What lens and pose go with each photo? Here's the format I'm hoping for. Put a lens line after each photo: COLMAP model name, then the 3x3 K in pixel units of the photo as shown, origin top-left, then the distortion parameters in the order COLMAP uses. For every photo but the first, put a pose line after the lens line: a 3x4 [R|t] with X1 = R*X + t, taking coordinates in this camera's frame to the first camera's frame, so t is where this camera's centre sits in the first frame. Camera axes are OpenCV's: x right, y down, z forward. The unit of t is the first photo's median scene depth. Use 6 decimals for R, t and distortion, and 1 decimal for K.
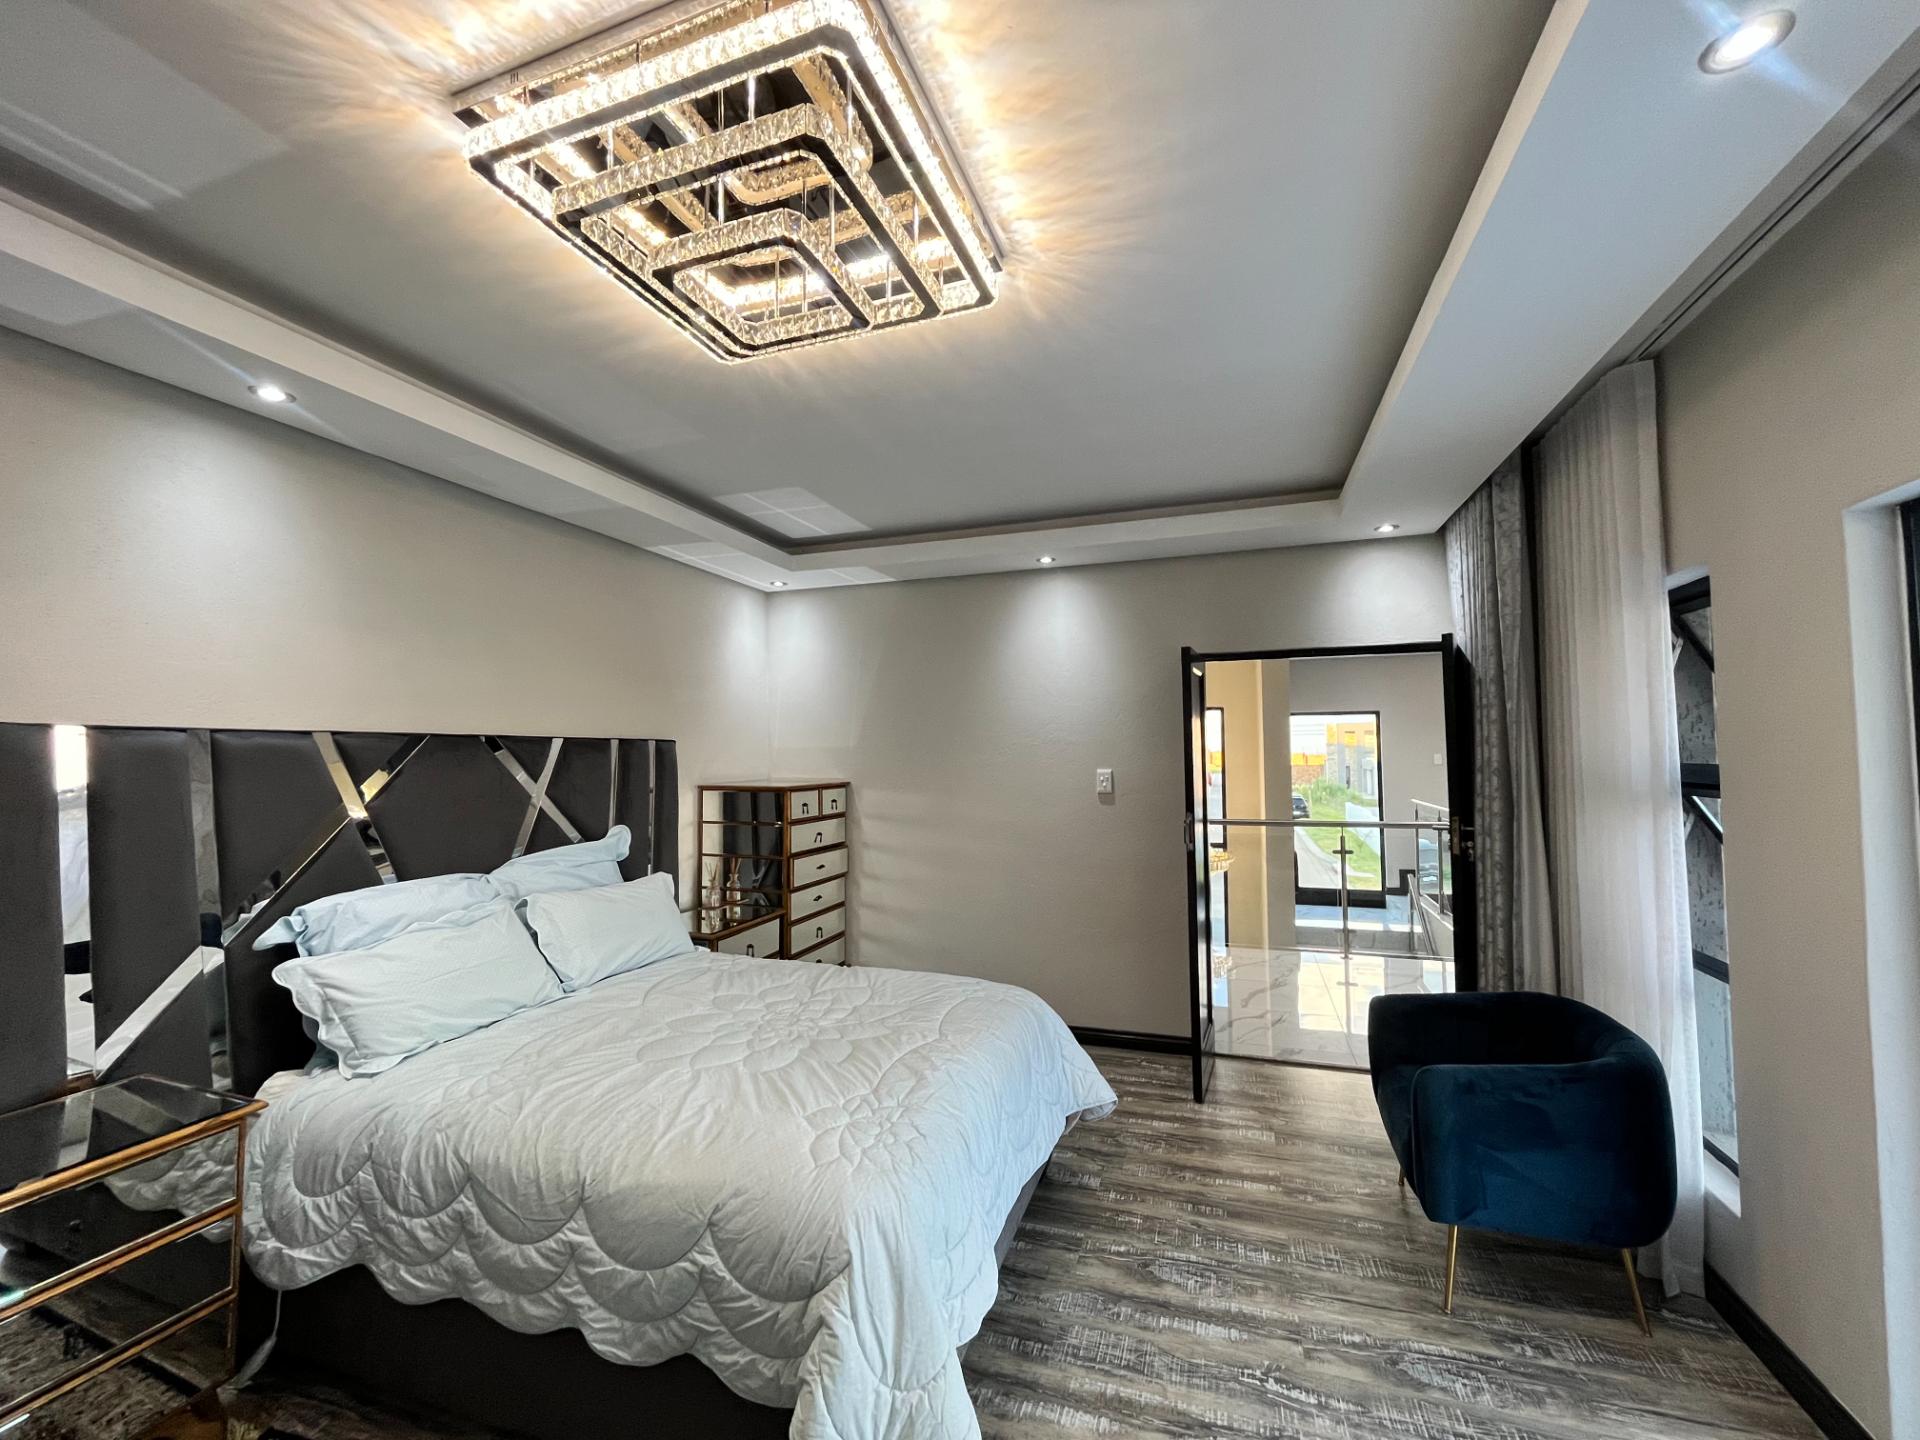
lens RADIAL K [[781.9, 0, 960.0], [0, 781.9, 720.0], [0, 0, 1]] dist [-0.002359, 0.000335]
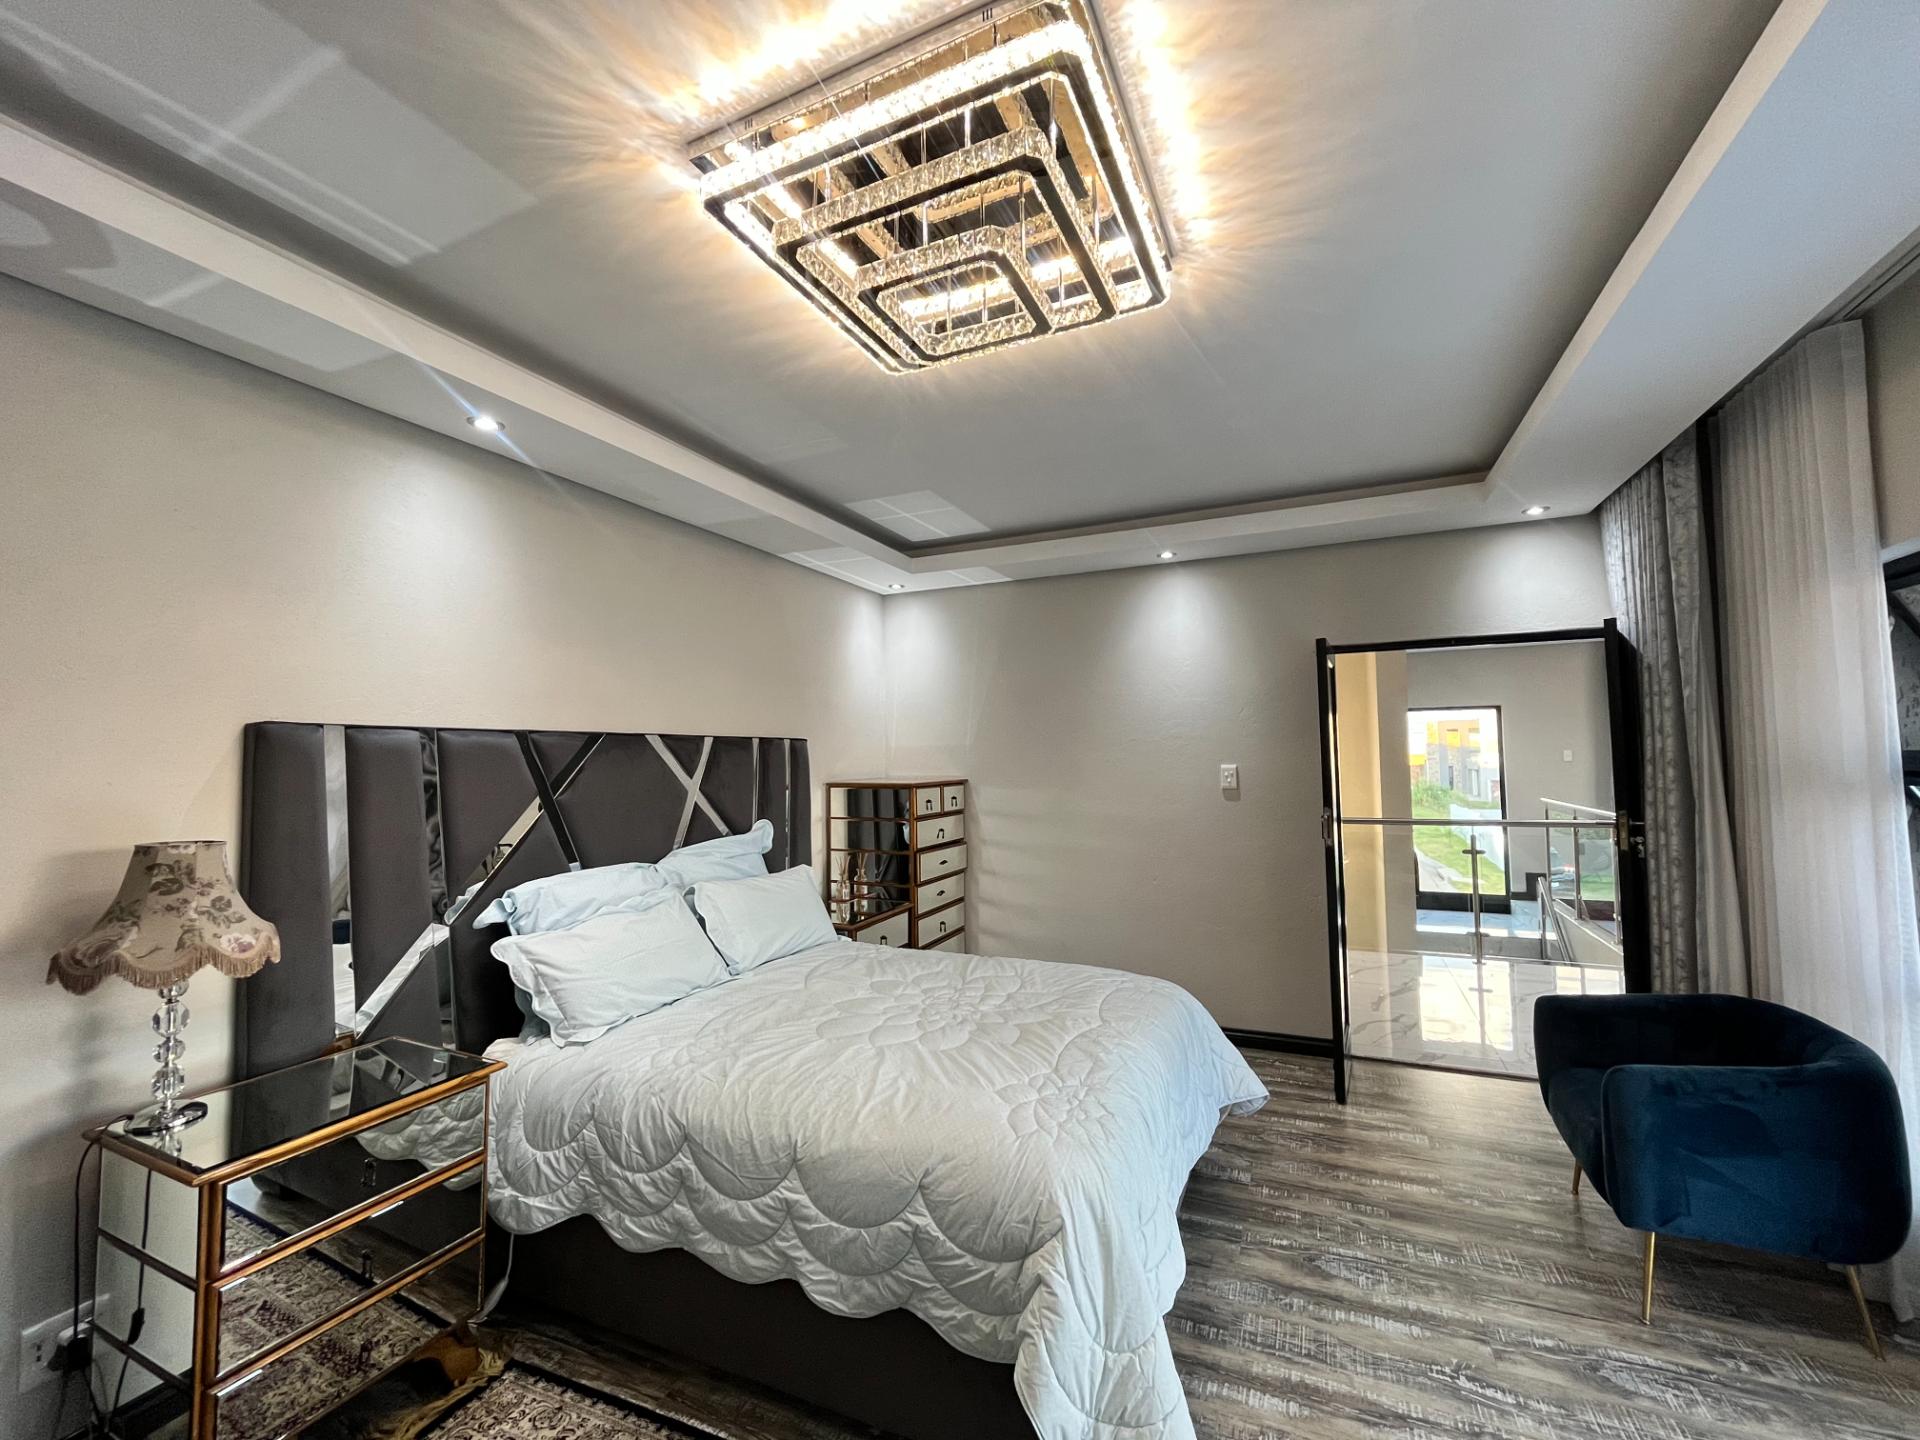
lens RADIAL K [[787.5, 0, 960.0], [0, 787.5, 720.0], [0, 0, 1]] dist [-0.002621, 0.000572]
pose [[0.995532, -0.010949, -0.093783, -0.118135], [0.010652, 0.999937, -0.003663, 0.012647], [0.093817, 0.002648, 0.995586, -0.043277]]
